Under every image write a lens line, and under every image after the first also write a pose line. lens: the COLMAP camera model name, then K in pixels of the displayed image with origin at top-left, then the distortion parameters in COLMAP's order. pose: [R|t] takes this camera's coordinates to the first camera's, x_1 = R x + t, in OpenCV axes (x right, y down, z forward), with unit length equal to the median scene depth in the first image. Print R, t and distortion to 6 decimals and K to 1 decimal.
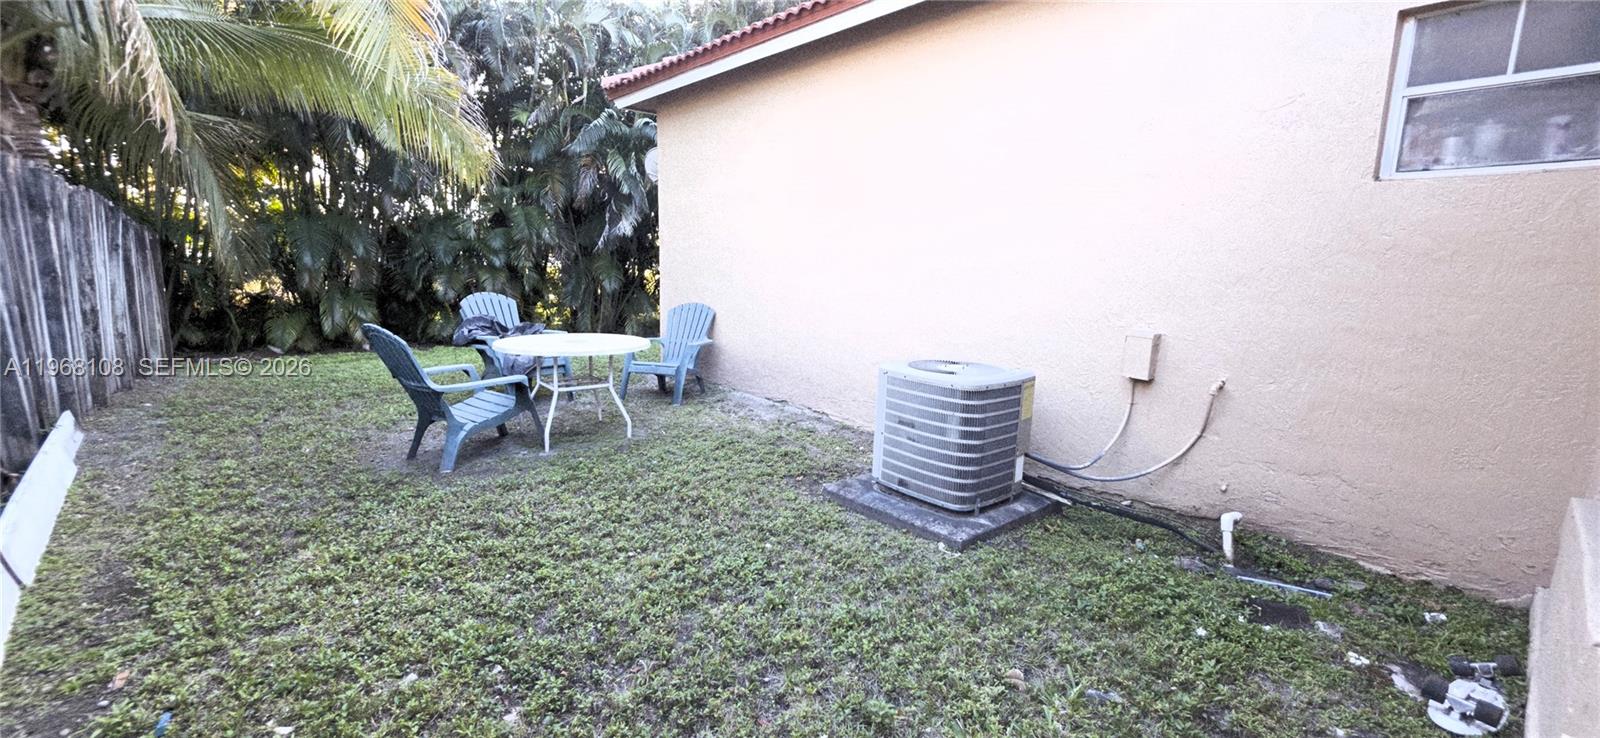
lens RADIAL K [[641.8, 0, 799.8], [0, 641.8, 367.2], [0, 0, 1]] dist [0.000275, 0.000935]
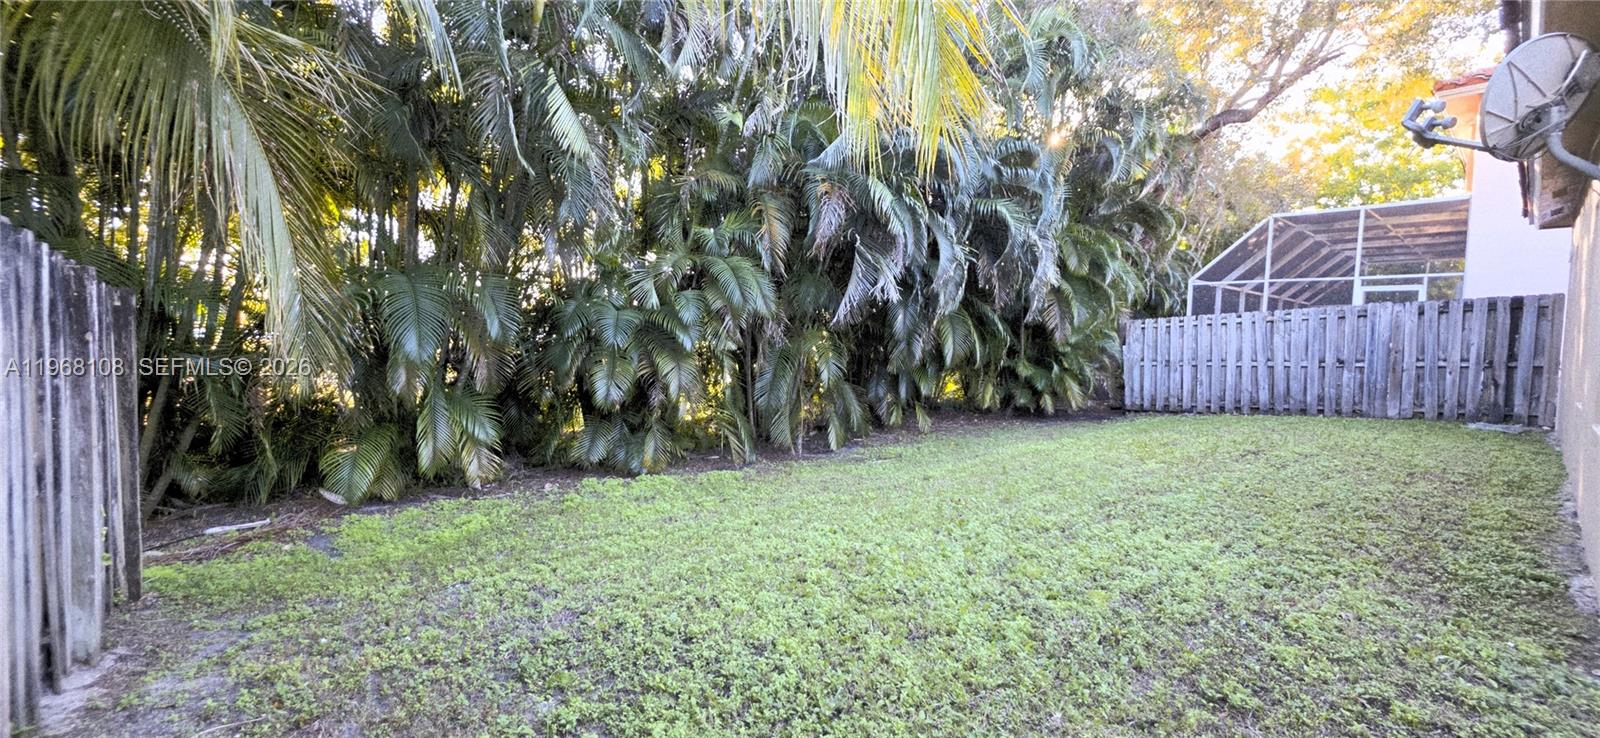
lens RADIAL K [[641.8, 0, 798.4], [0, 641.8, 363.1], [0, 0, 1]] dist [0.000275, 0.000935]
pose [[0.999924, -0.007754, 0.009554, -0.401988], [0.008760, 0.993879, -0.110128, -0.080298], [-0.008642, 0.110203, 0.993872, 0.407726]]
